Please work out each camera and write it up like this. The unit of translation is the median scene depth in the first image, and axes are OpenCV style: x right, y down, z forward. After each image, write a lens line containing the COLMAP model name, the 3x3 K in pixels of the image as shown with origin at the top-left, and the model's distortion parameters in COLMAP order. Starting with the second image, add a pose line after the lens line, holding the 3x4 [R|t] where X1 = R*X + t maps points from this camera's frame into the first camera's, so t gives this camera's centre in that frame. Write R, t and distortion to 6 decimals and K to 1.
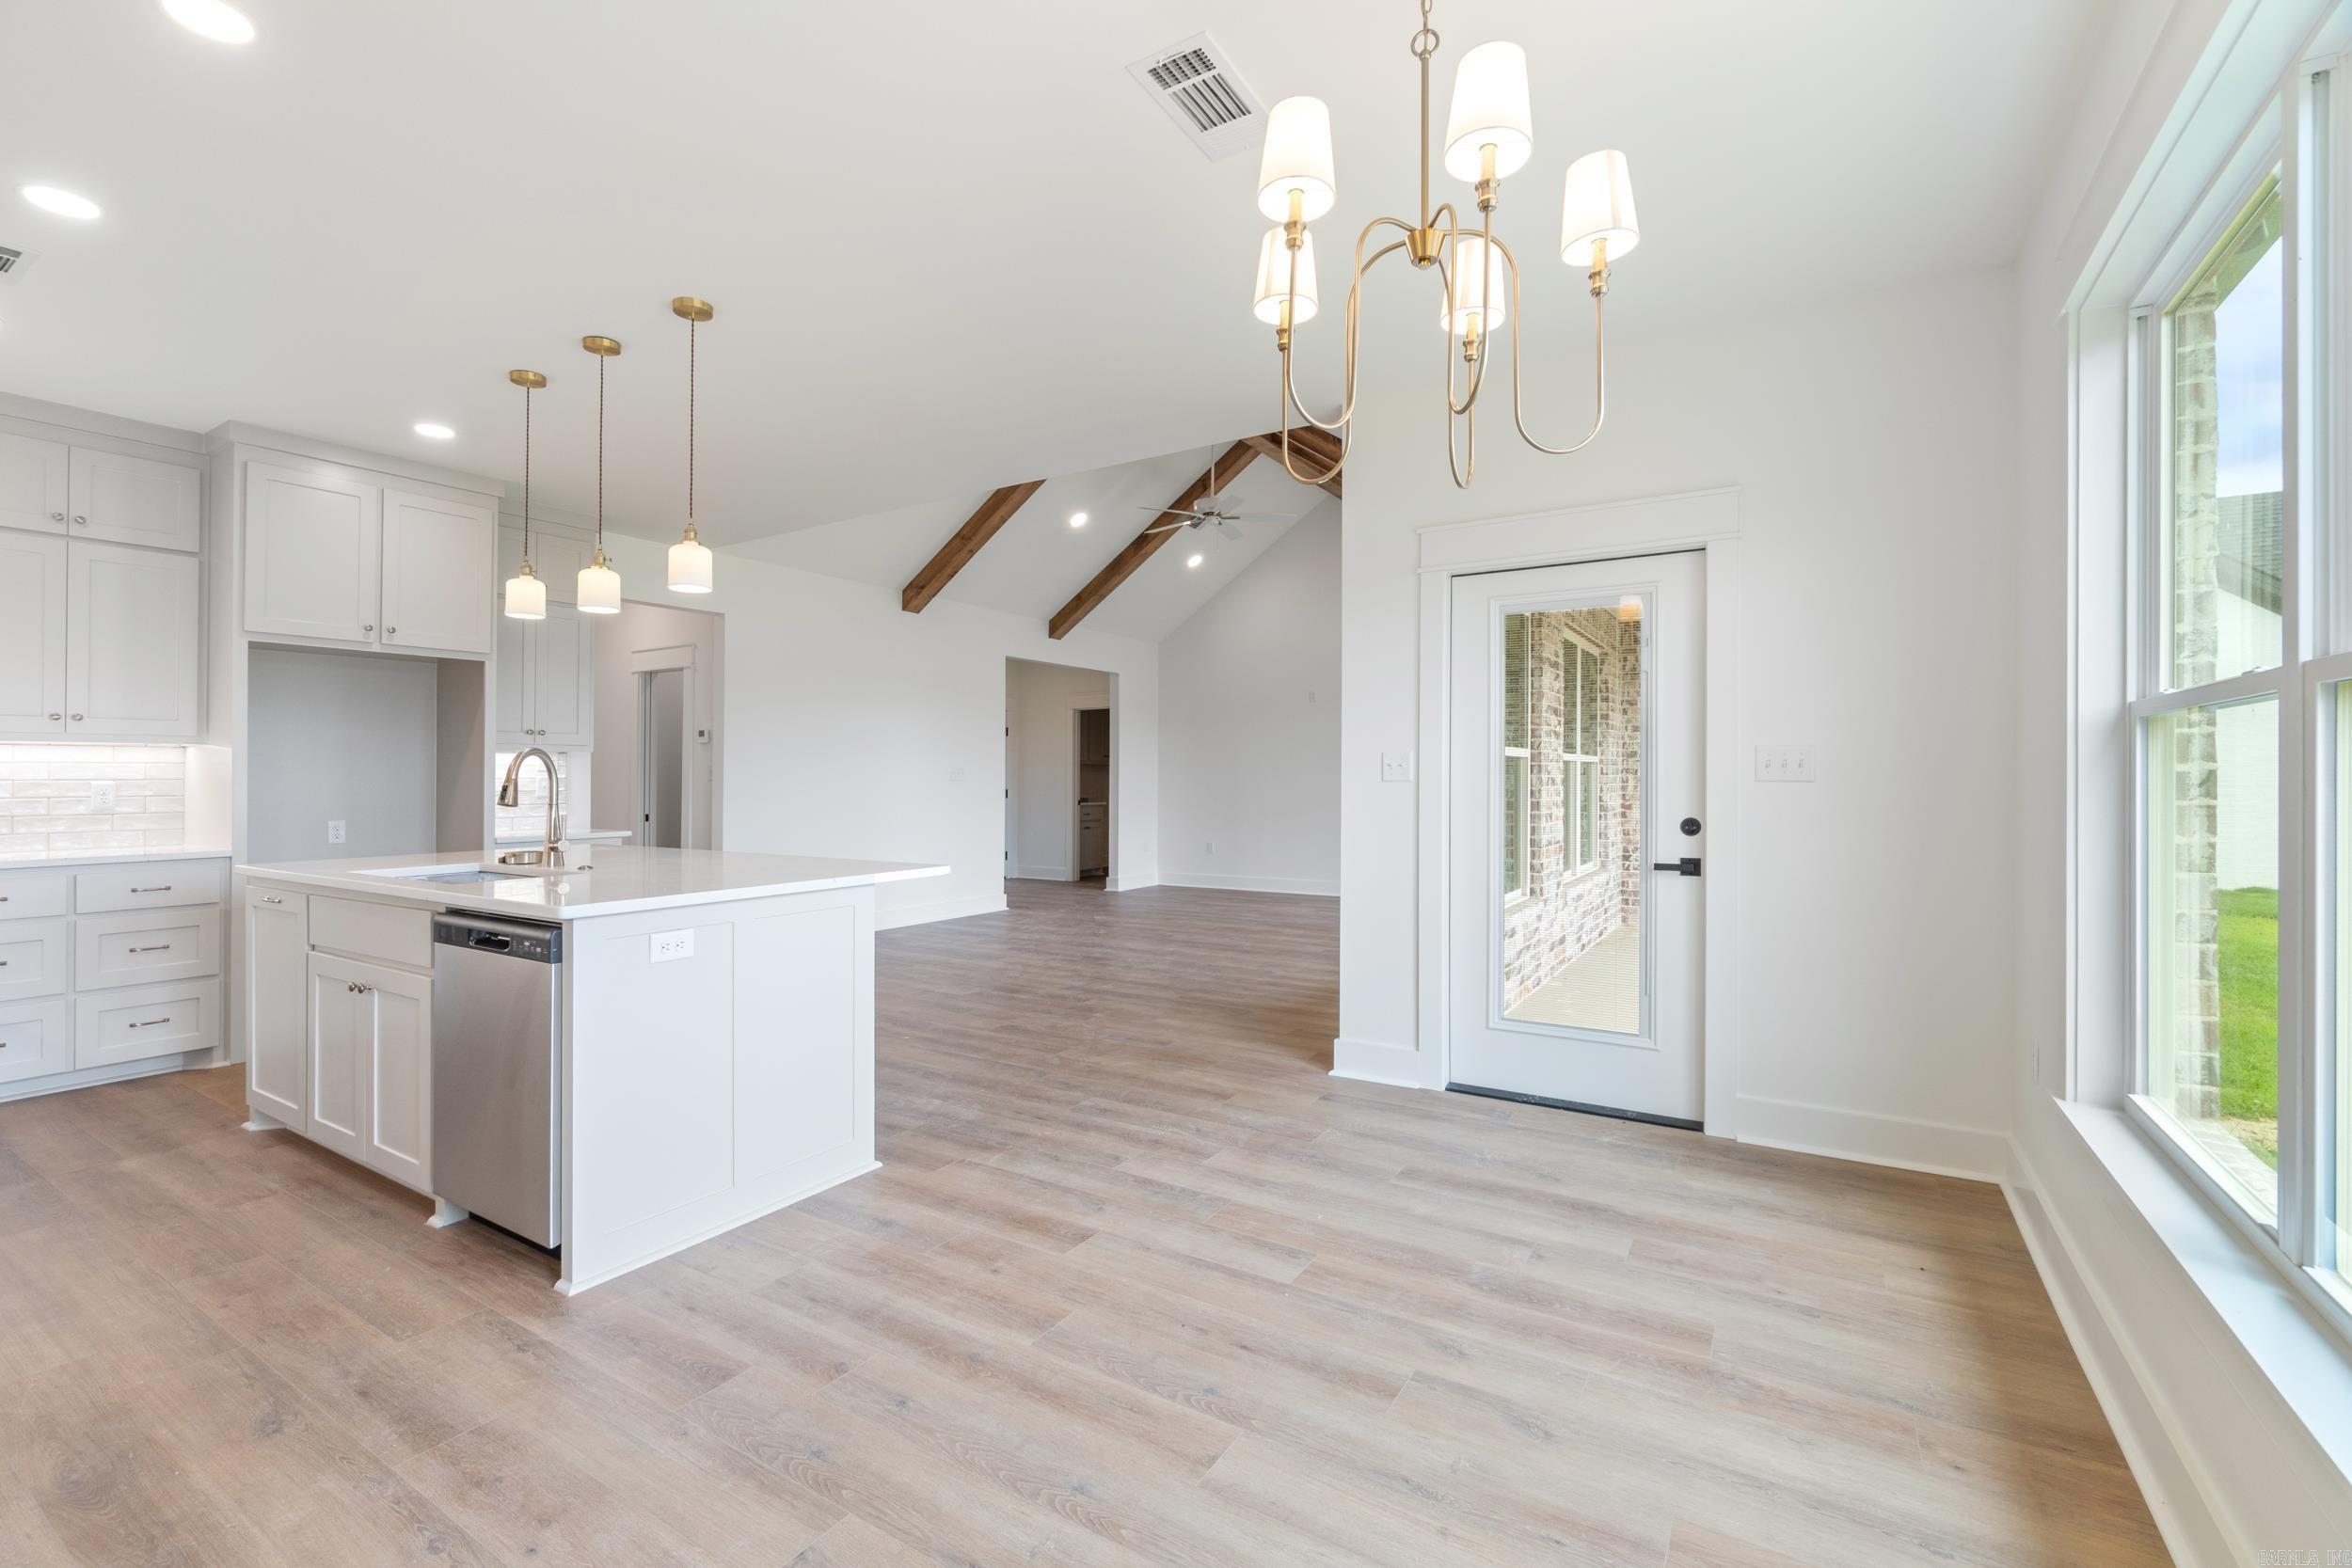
lens RADIAL K [[1022.6, 0, 1165.9], [0, 1022.6, 765.0], [0, 0, 1]] dist [-0.009634, 0.002509]
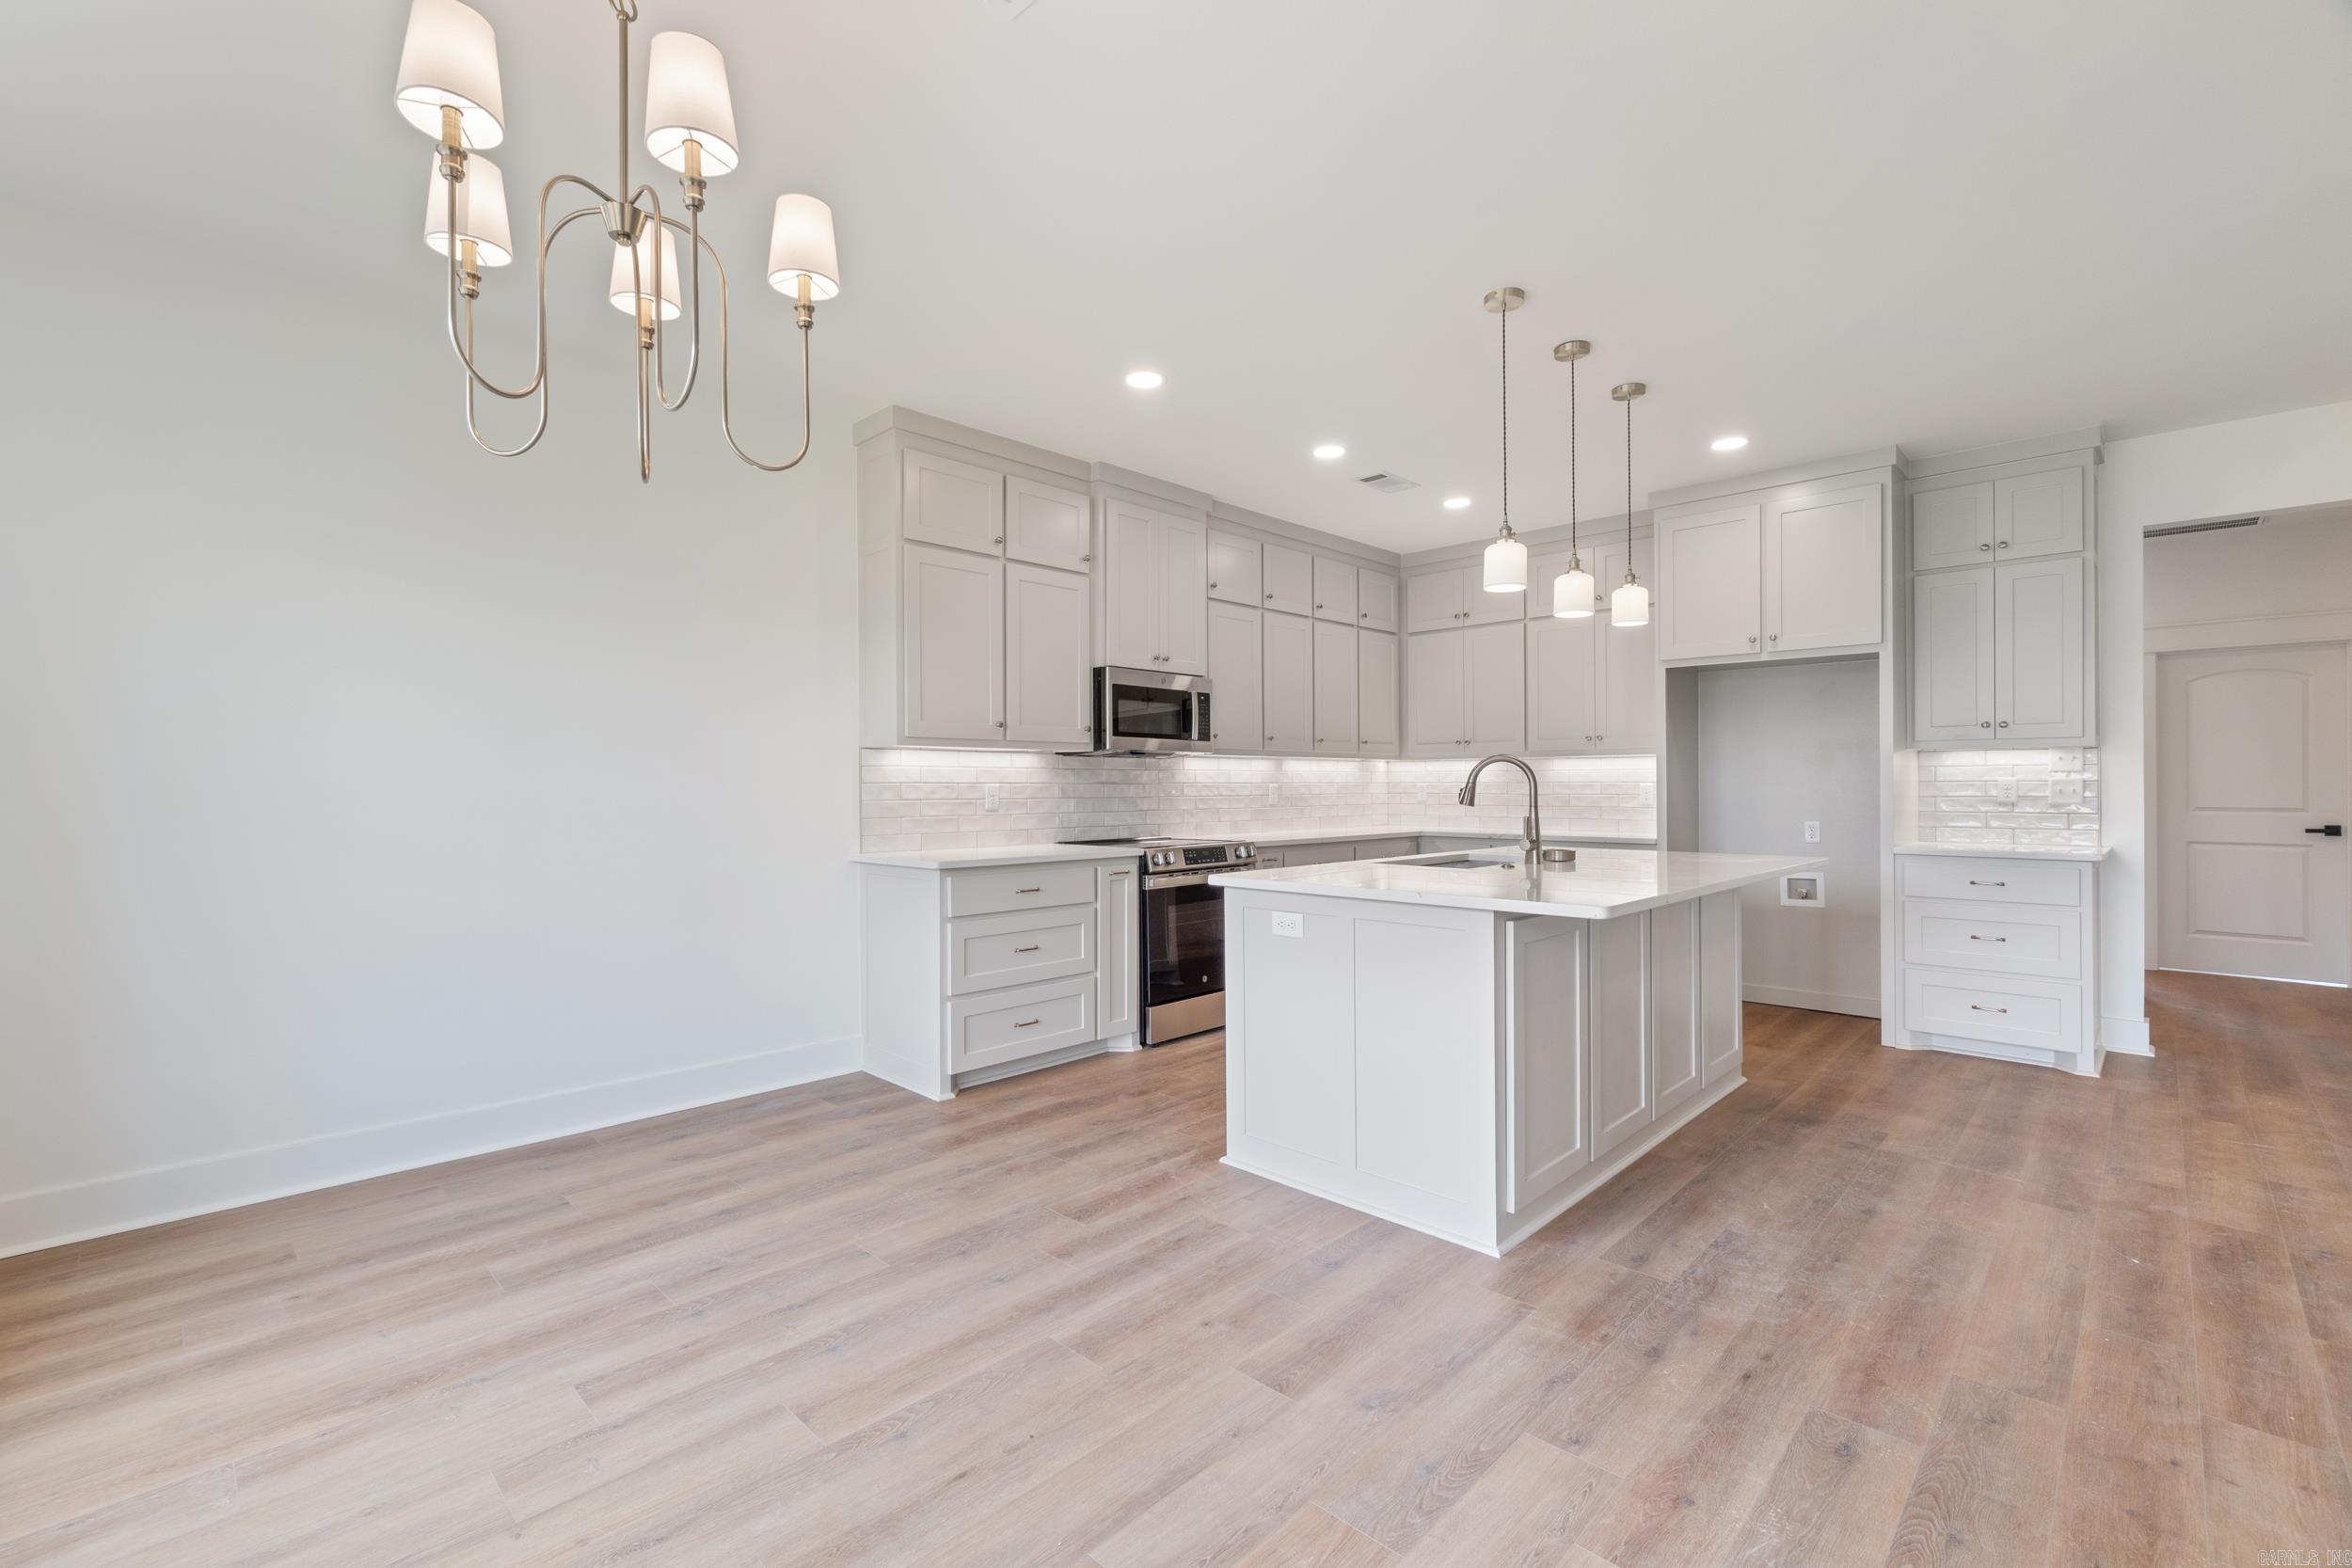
lens RADIAL K [[1022.6, 0, 1152.0], [0, 1022.6, 771.7], [0, 0, 1]] dist [-0.009634, 0.002509]
pose [[-0.225487, -0.008290, -0.974211, 0.451878], [0.014029, 0.999832, -0.011755, 0.007912], [0.974145, -0.016317, -0.225333, 0.716805]]
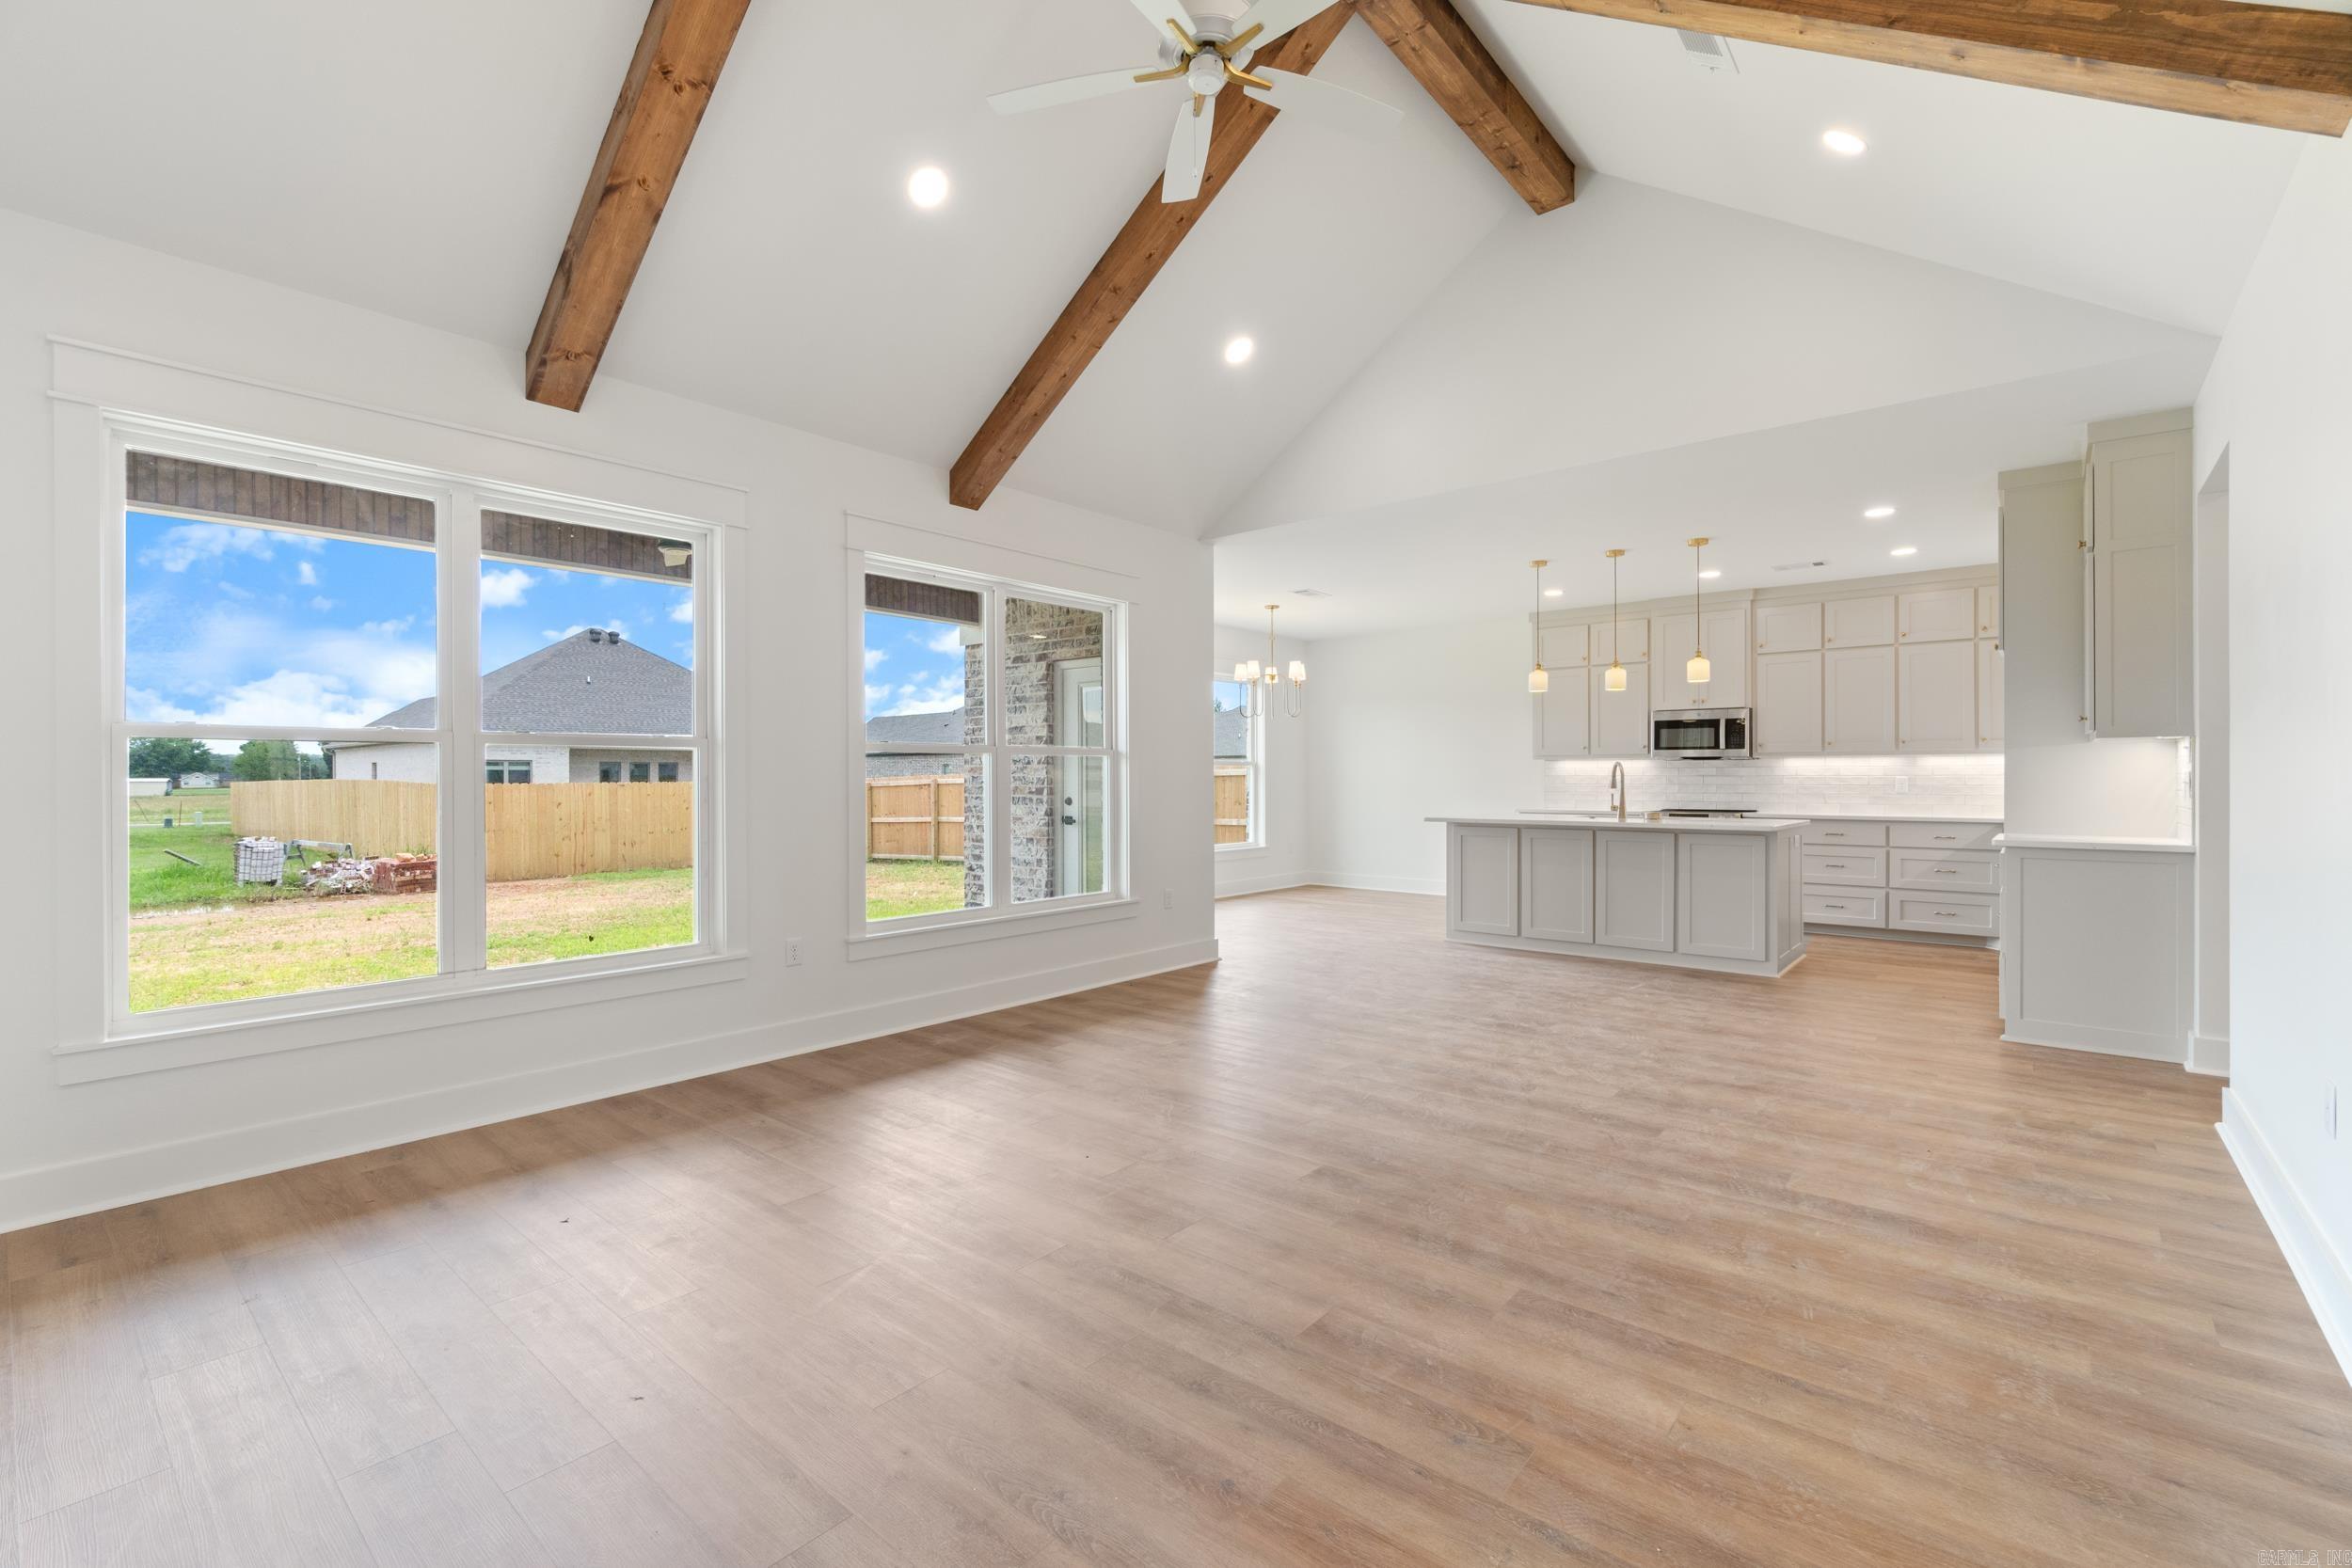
lens RADIAL K [[1022.6, 0, 1157.3], [0, 1022.6, 769.6], [0, 0, 1]] dist [-0.009634, 0.002509]
pose [[-0.988409, 0.005705, 0.151705, 0.011872], [0.002618, 0.999786, -0.020544, 0.034512], [-0.151789, -0.019909, -0.988212, 2.674251]]
